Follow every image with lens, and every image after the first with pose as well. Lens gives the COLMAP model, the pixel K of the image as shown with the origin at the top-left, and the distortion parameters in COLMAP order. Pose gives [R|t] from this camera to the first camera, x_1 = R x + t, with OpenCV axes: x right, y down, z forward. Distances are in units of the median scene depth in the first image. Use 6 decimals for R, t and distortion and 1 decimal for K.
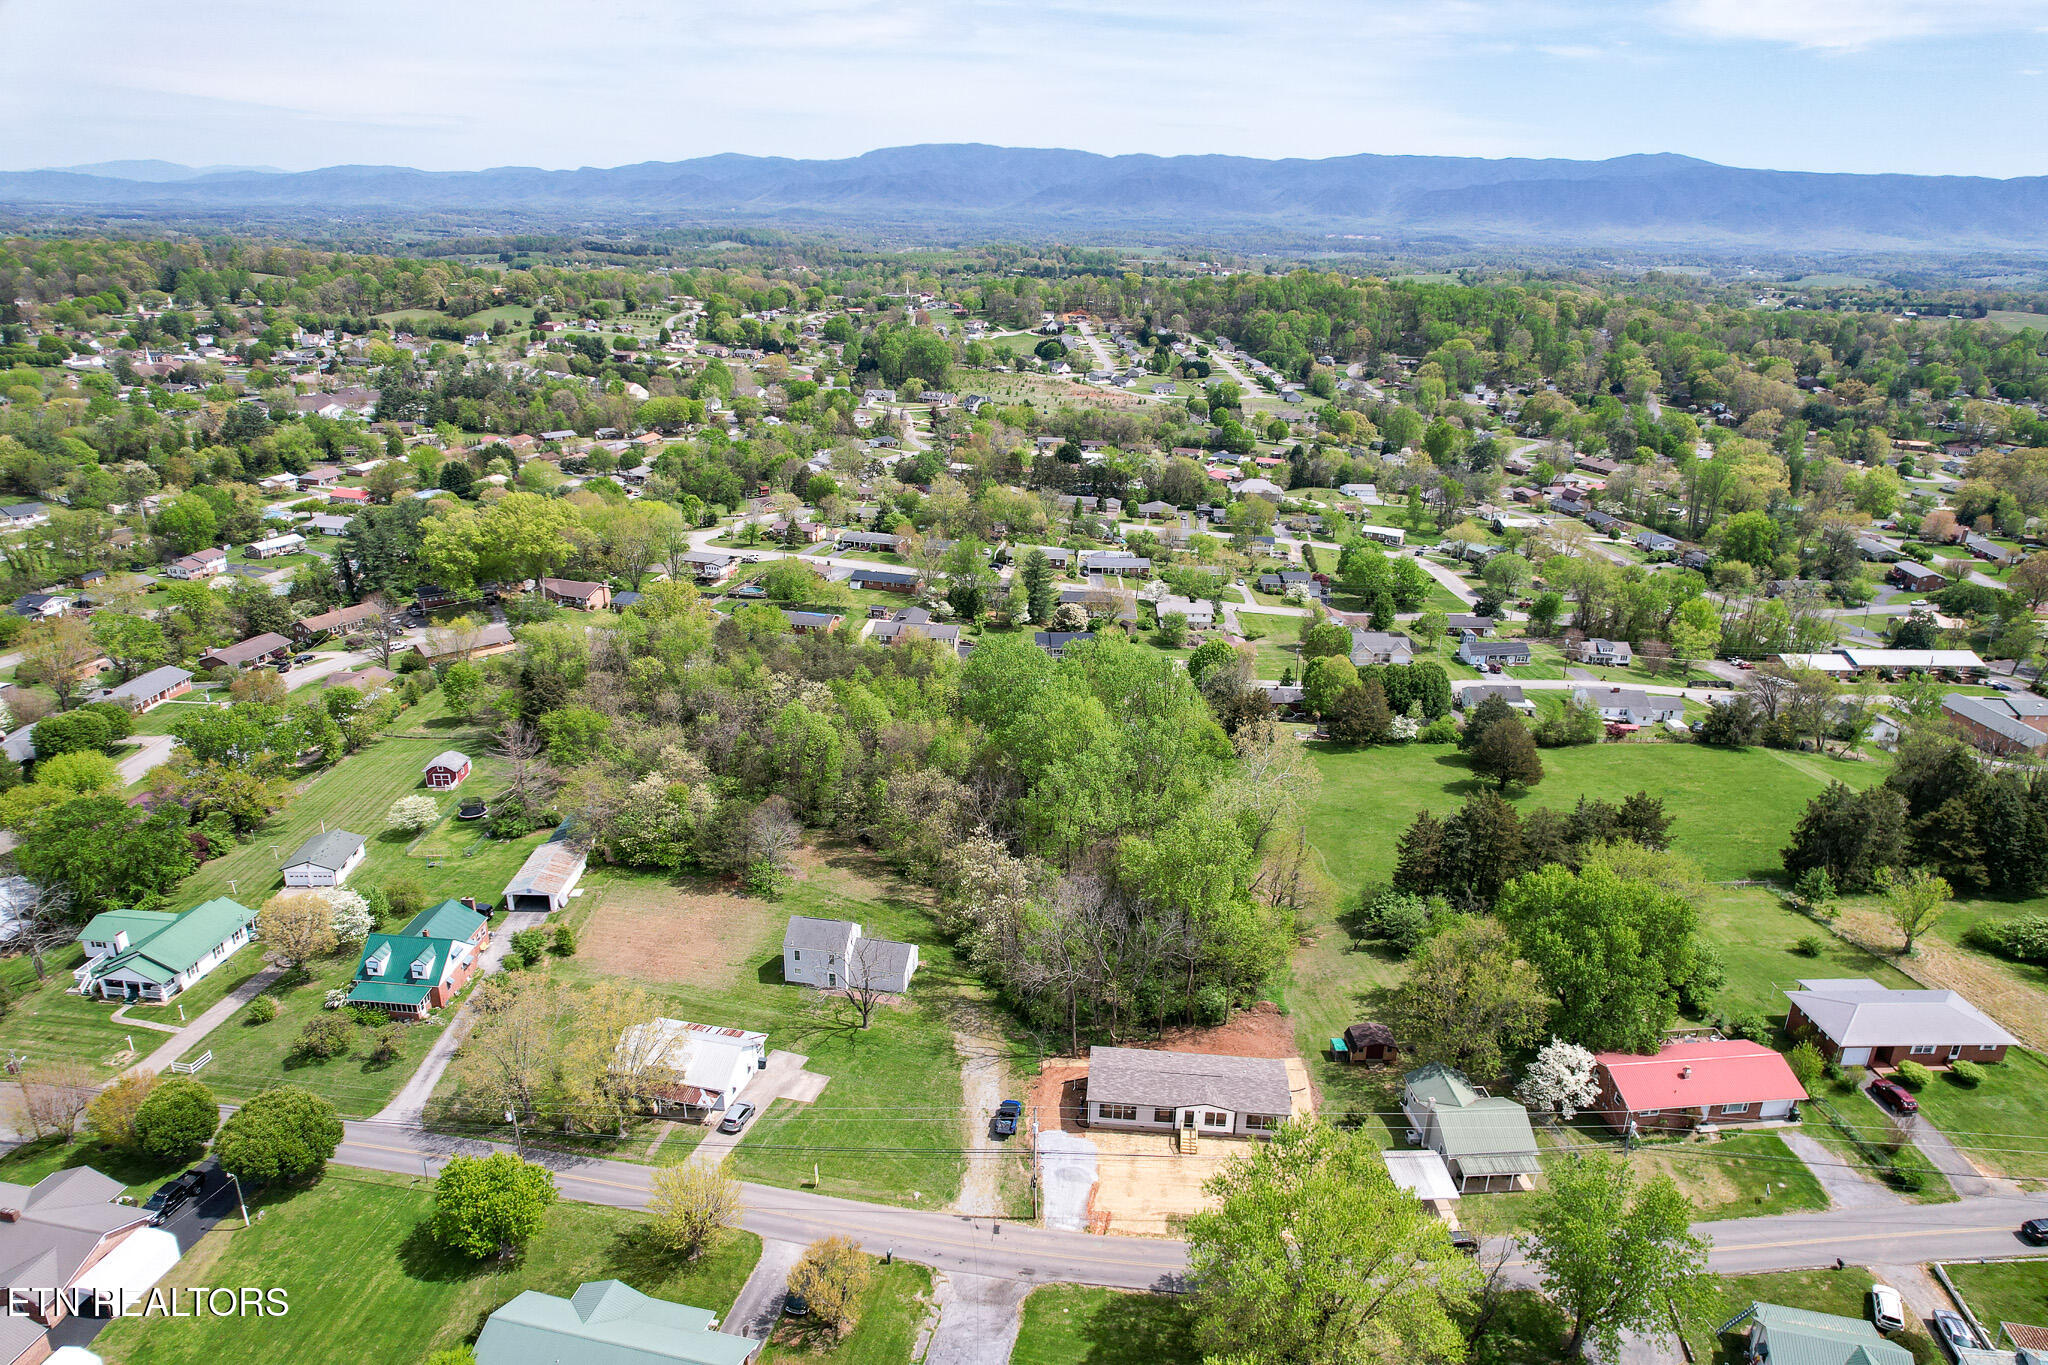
lens RADIAL K [[1302.7, 0, 1027.3], [0, 1302.7, 702.6], [0, 0, 1]] dist [-0.075363, 0.067926]
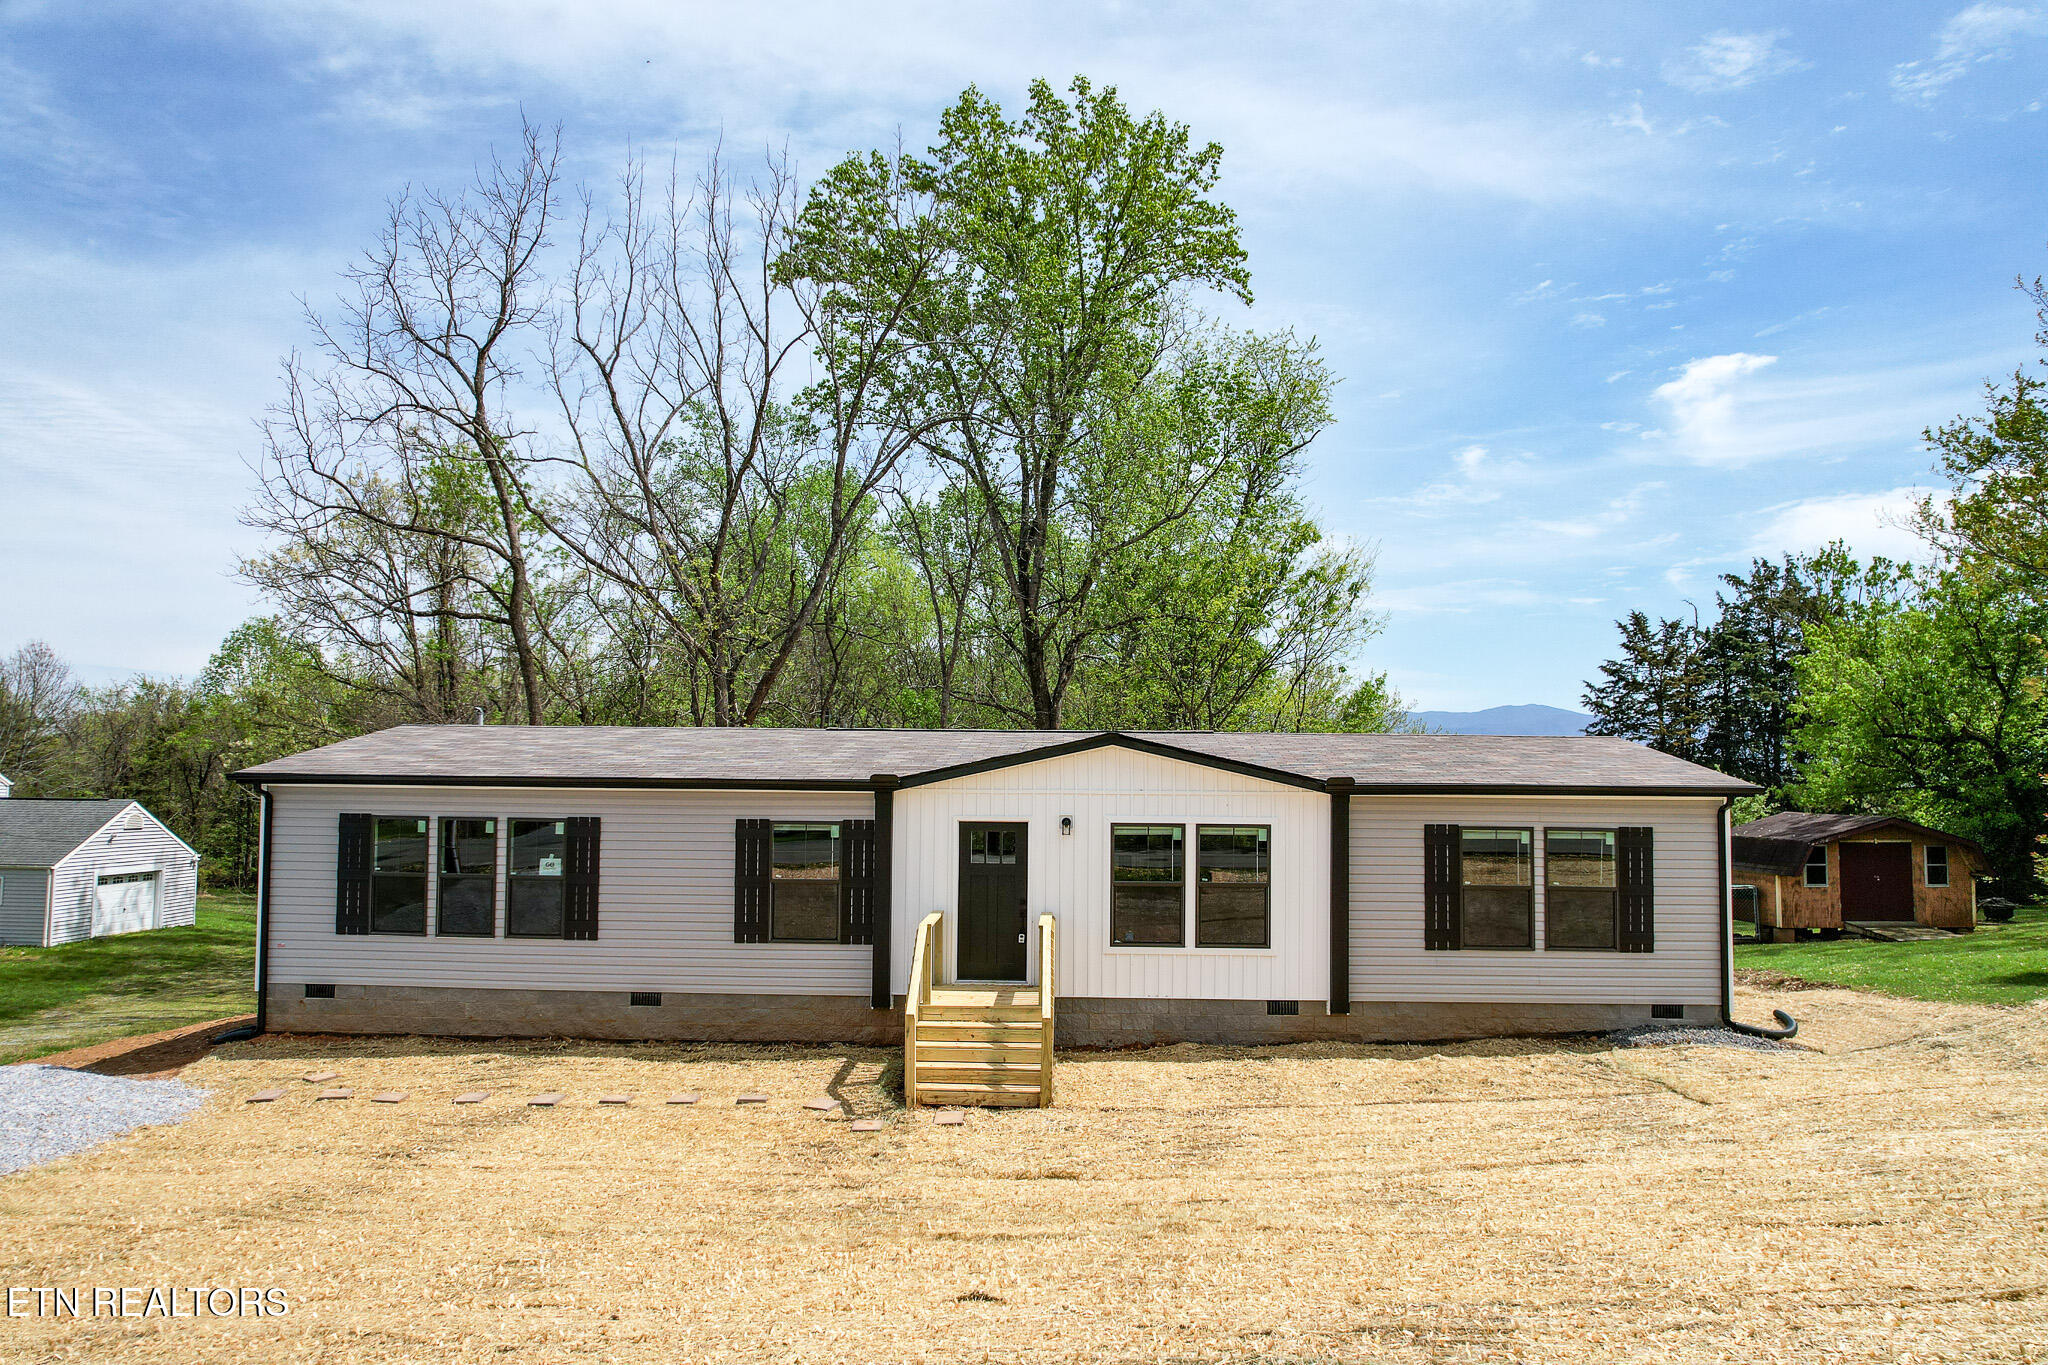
lens RADIAL K [[1302.7, 0, 1027.3], [0, 1302.7, 702.6], [0, 0, 1]] dist [-0.075363, 0.067926]
pose [[0.998315, -0.005786, 0.057741, 0.015903], [0.029540, 0.907114, -0.419846, 0.047208], [-0.049948, 0.420844, 0.905757, 0.114225]]
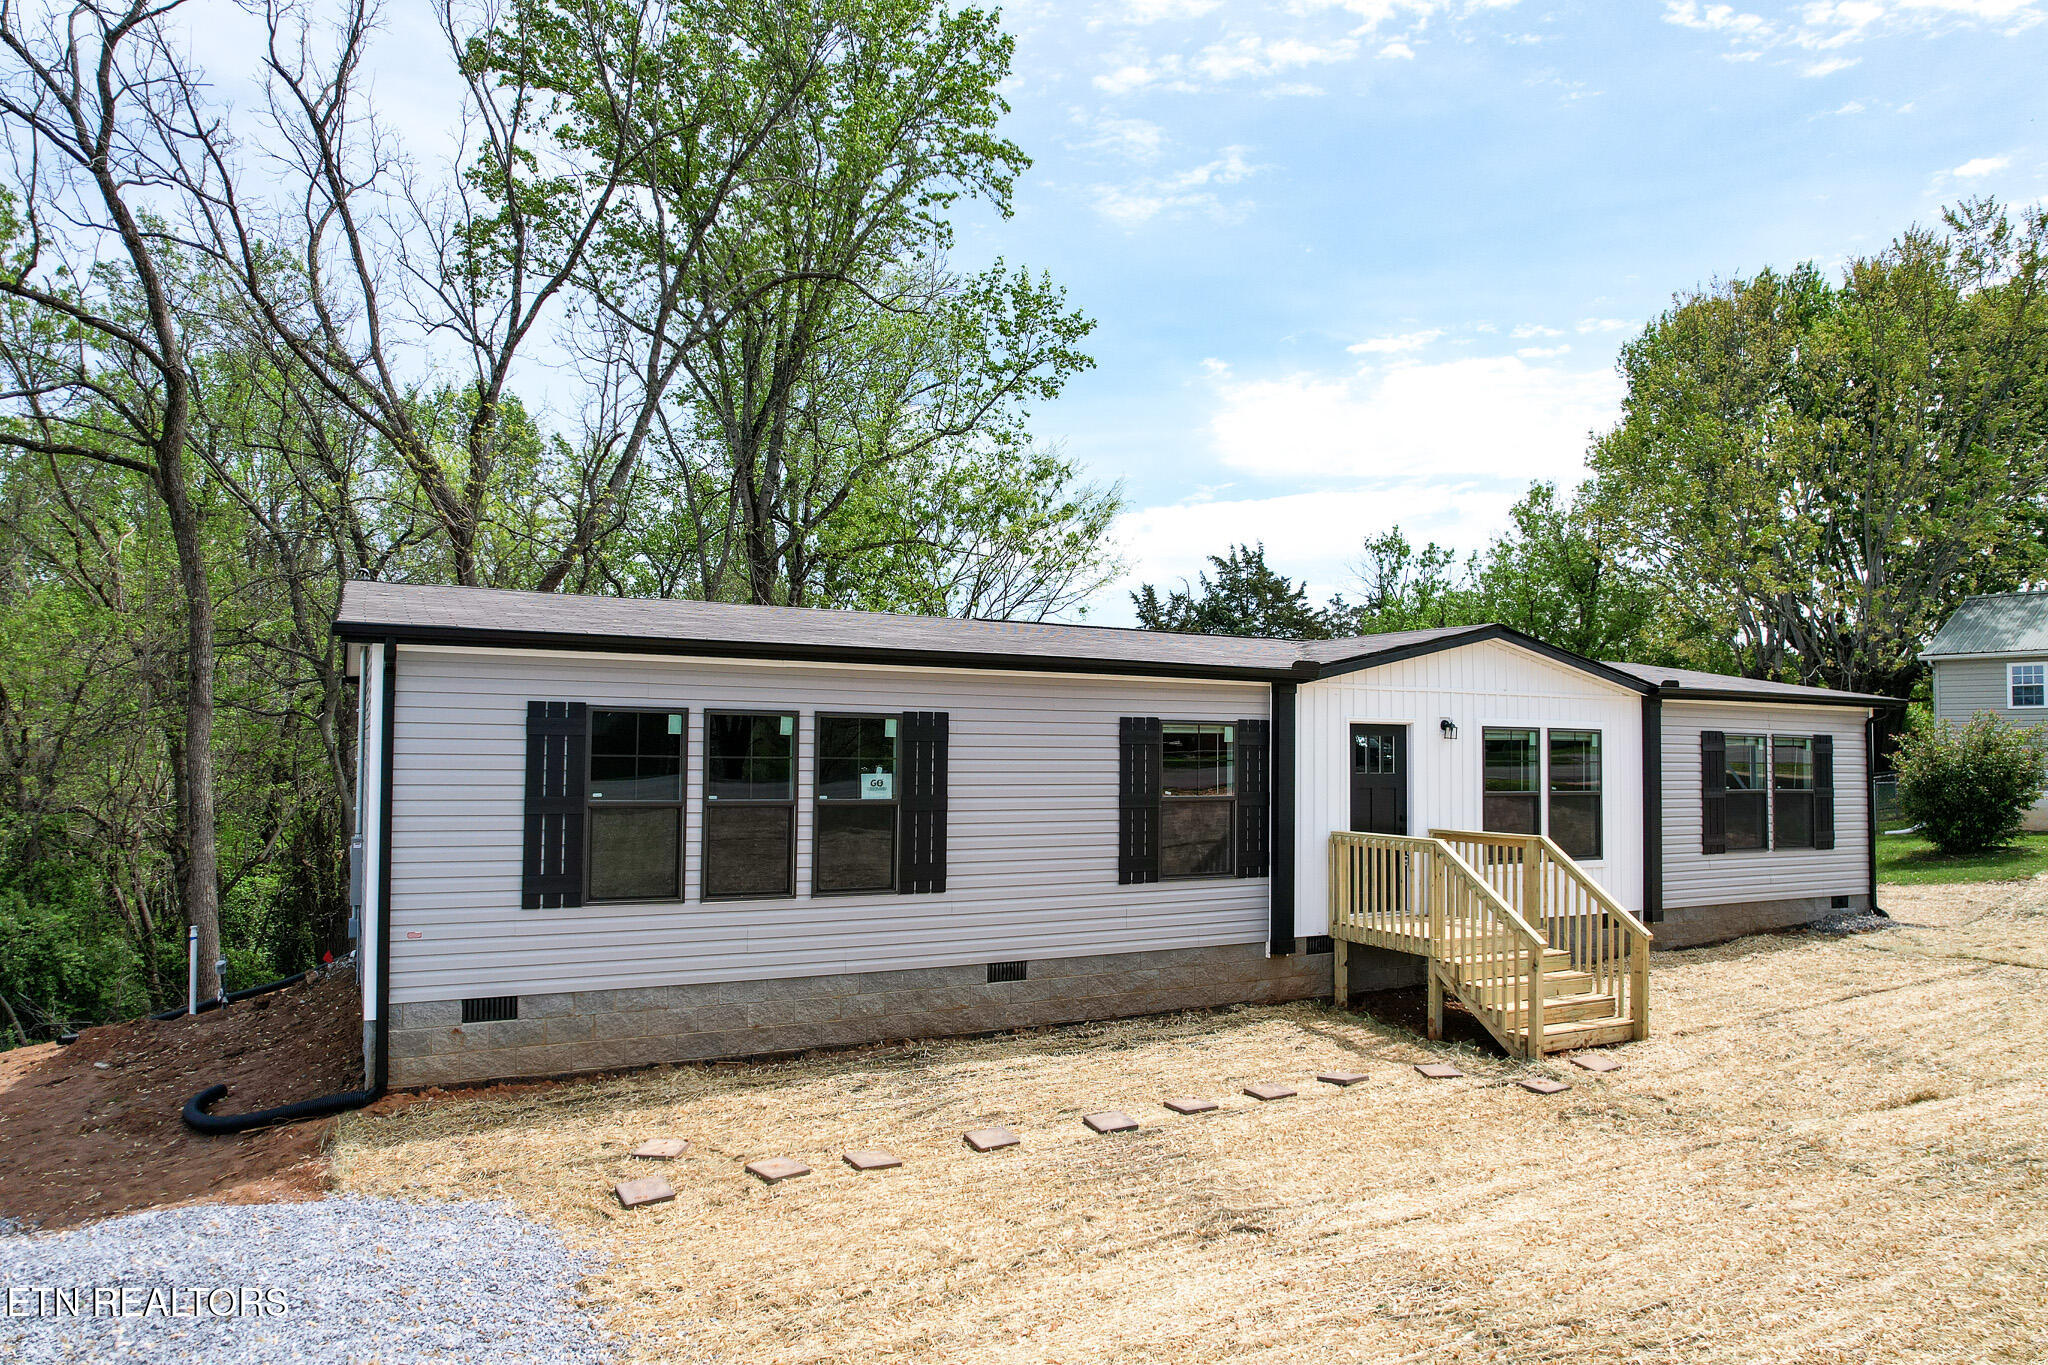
lens RADIAL K [[1302.7, 0, 1027.3], [0, 1302.7, 702.6], [0, 0, 1]] dist [-0.075363, 0.067926]
pose [[0.835853, 0.012707, 0.548806, 0.005005], [0.207368, 0.918350, -0.337093, 0.045196], [-0.508279, 0.395566, 0.764971, 0.121484]]
